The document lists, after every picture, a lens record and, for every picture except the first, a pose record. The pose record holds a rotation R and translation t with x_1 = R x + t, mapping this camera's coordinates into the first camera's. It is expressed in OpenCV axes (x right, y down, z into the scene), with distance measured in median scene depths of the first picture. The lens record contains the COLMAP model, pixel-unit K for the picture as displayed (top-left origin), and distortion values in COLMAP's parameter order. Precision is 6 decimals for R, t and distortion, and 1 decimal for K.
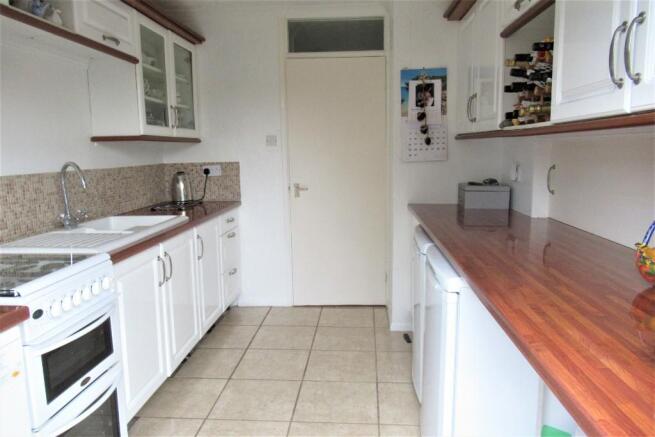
lens RADIAL K [[481.2, 0, 327.5], [0, 481.2, 218.5], [0, 0, 1]] dist [0.064157, -0.000145]
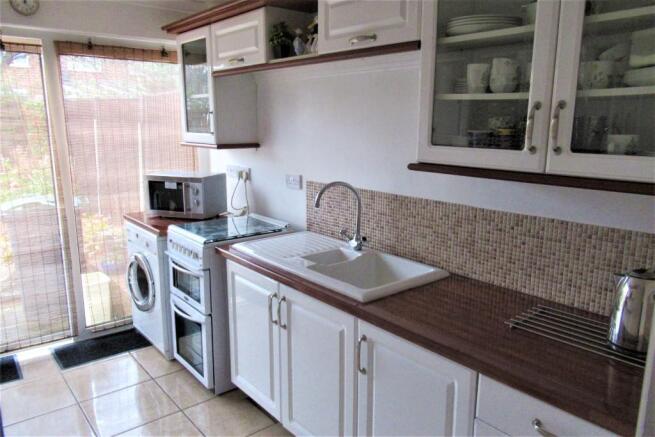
lens RADIAL K [[481.2, 0, 327.5], [0, 481.2, 218.5], [0, 0, 1]] dist [0.064157, -0.000145]
pose [[-0.718611, 0.149463, -0.679160, 0.146429], [-0.098831, 0.944767, 0.312487, -0.282417], [0.688353, 0.291678, -0.664149, 1.334971]]
